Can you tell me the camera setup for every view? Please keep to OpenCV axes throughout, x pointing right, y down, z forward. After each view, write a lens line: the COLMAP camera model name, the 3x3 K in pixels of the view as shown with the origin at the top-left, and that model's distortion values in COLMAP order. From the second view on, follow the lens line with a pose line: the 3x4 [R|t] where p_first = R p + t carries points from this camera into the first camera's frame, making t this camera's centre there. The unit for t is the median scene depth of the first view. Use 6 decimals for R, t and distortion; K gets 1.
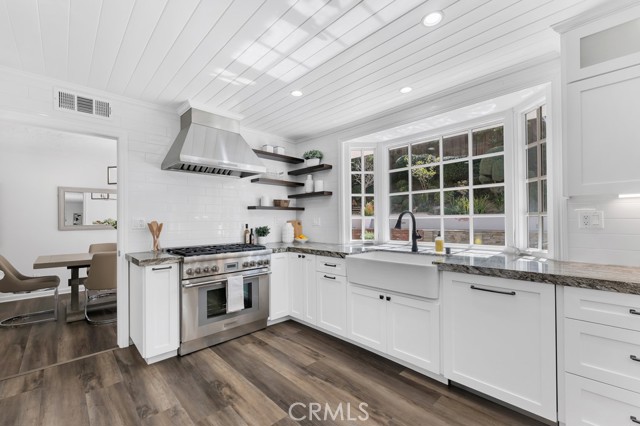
lens RADIAL K [[266.5, 0, 318.8], [0, 266.5, 218.8], [0, 0, 1]] dist [0.000576, -0.000168]
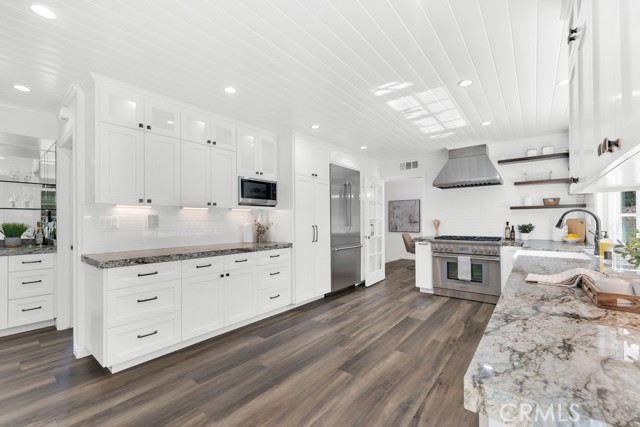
lens RADIAL K [[266.5, 0, 319.1], [0, 266.5, 218.2], [0, 0, 1]] dist [0.000576, -0.000168]
pose [[0.128720, -0.000764, -0.991681, 1.044008], [0.012269, 0.999924, 0.000823, -0.011014], [0.991605, -0.012273, 0.128719, -0.000938]]
